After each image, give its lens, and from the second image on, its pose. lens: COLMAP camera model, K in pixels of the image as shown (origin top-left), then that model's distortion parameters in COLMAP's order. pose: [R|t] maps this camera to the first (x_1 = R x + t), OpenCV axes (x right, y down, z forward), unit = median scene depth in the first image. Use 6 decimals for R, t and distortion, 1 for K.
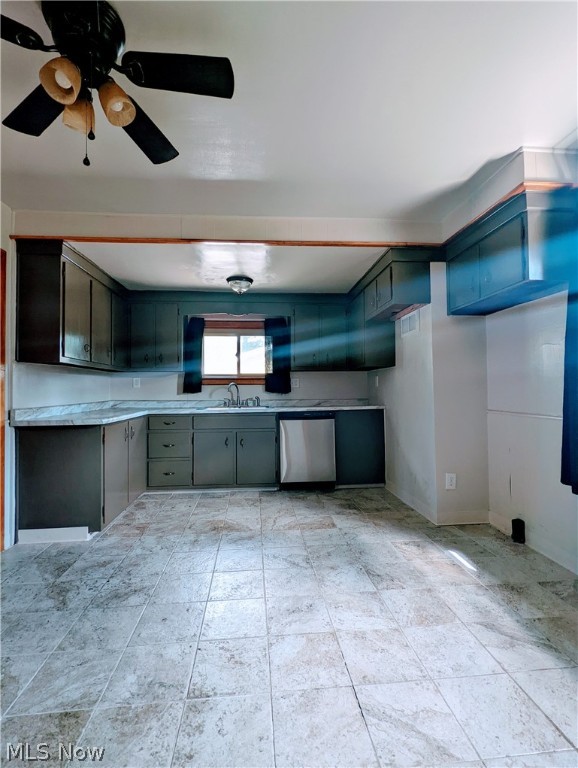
lens RADIAL K [[364.2, 0, 284.8], [0, 364.2, 381.6], [0, 0, 1]] dist [-0.001258, -0.000552]
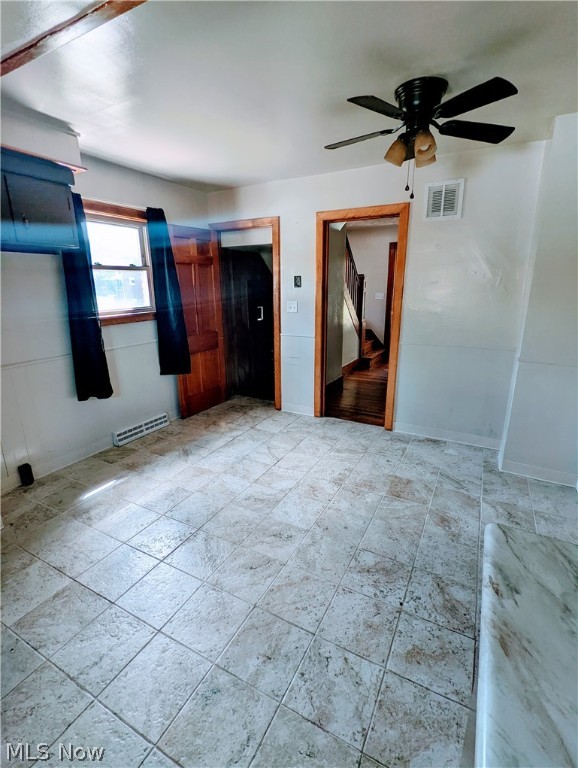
lens RADIAL K [[364.2, 0, 284.8], [0, 364.2, 381.6], [0, 0, 1]] dist [-0.001258, -0.000552]
pose [[-0.833716, -0.127463, 0.537281, -0.718409], [0.005428, 0.971055, 0.238793, -0.142062], [-0.552167, 0.202002, -0.808893, 1.900506]]
